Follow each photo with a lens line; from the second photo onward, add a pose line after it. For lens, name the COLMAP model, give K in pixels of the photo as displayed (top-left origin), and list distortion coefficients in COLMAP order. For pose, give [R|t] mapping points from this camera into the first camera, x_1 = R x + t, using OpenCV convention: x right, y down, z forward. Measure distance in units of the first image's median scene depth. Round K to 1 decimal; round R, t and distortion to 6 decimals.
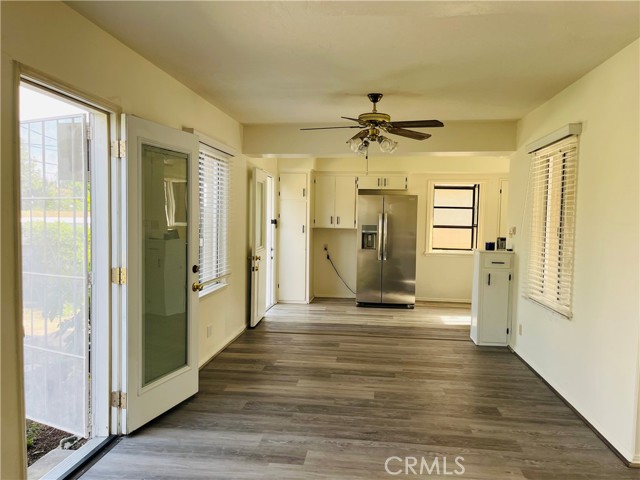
lens RADIAL K [[482.1, 0, 317.3], [0, 482.1, 244.5], [0, 0, 1]] dist [0.049249, -0.057972]
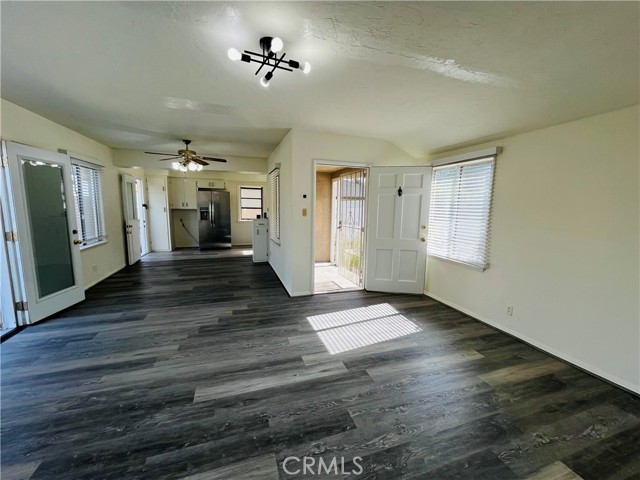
lens RADIAL K [[258.5, 0, 320.4], [0, 258.5, 241.1], [0, 0, 1]] dist [-0.003650, -0.000037]
pose [[0.900358, -0.058725, 0.431170, 0.119924], [0.020480, 0.995472, 0.092818, 0.011815], [-0.434669, -0.074739, 0.897484, -0.194967]]
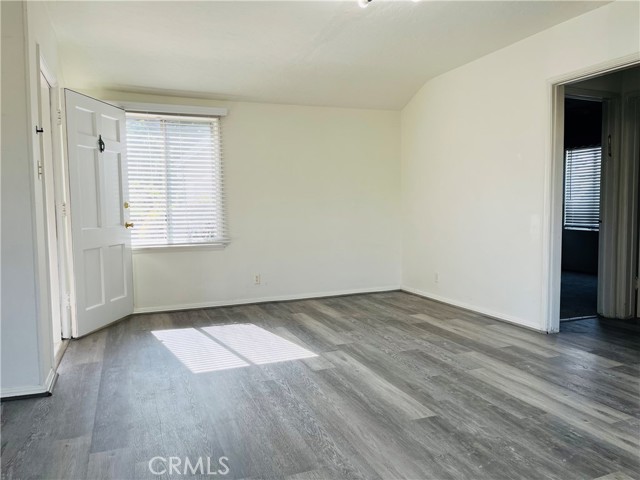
lens RADIAL K [[482.1, 0, 321.4], [0, 482.1, 240.7], [0, 0, 1]] dist [0.049249, -0.057972]
pose [[-0.479517, -0.073800, 0.874424, -0.294658], [0.053165, 0.992184, 0.112894, 0.033538], [-0.875921, 0.100624, -0.471845, 0.575788]]
